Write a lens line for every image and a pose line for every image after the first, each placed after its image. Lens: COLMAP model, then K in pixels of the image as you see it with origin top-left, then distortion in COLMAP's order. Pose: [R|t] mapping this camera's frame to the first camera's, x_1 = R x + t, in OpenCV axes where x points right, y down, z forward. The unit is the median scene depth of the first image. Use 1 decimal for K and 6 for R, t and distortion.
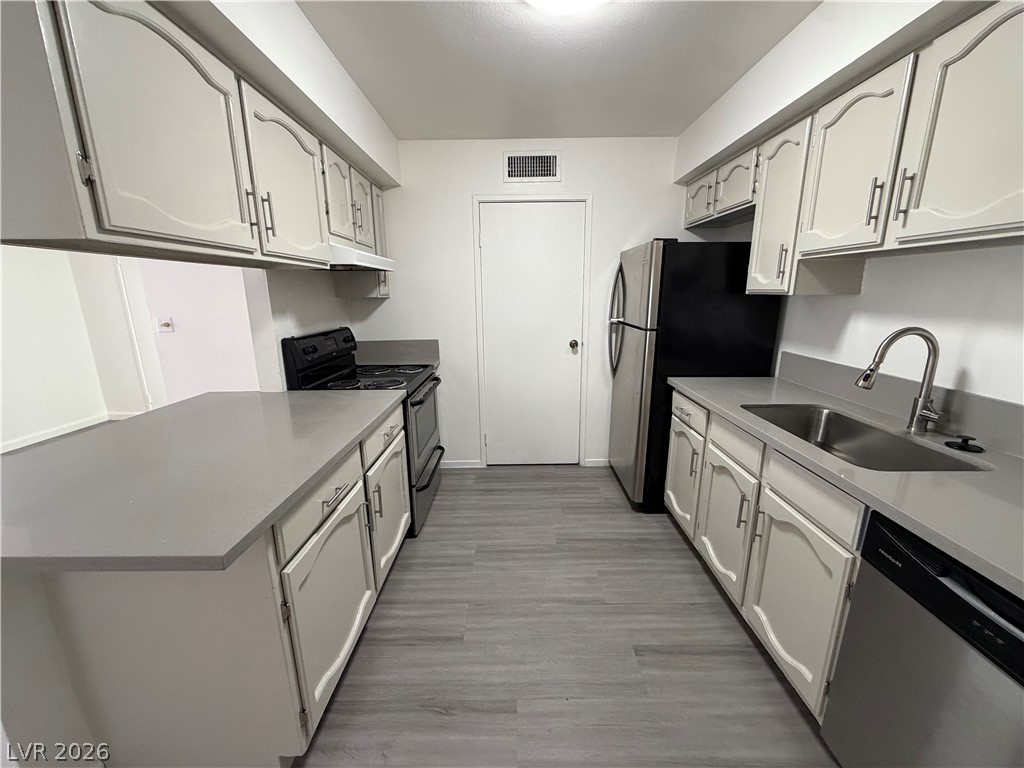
lens RADIAL K [[408.7, 0, 512.2], [0, 408.7, 385.3], [0, 0, 1]] dist [-0.000437, 0.000173]
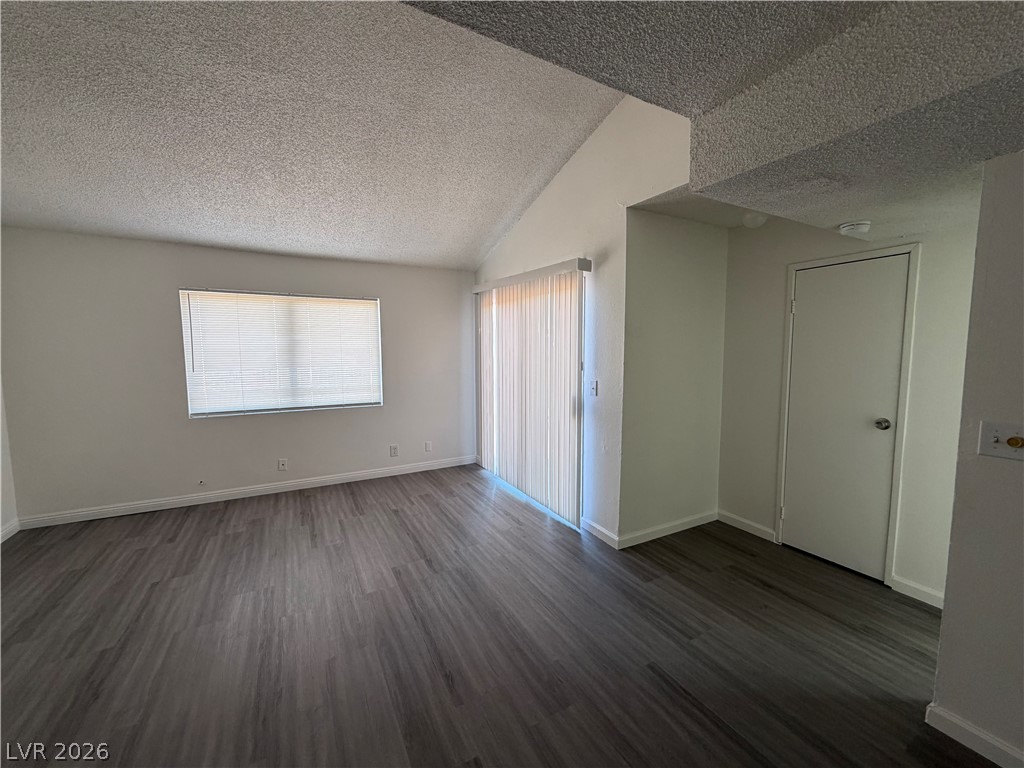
lens RADIAL K [[408.7, 0, 512.7], [0, 408.7, 385.7], [0, 0, 1]] dist [-0.000437, 0.000173]
pose [[0.483841, 0.087972, -0.870723, -1.448672], [-0.199452, 0.979836, -0.011834, -0.193776], [0.852125, 0.179393, 0.491631, 0.717243]]
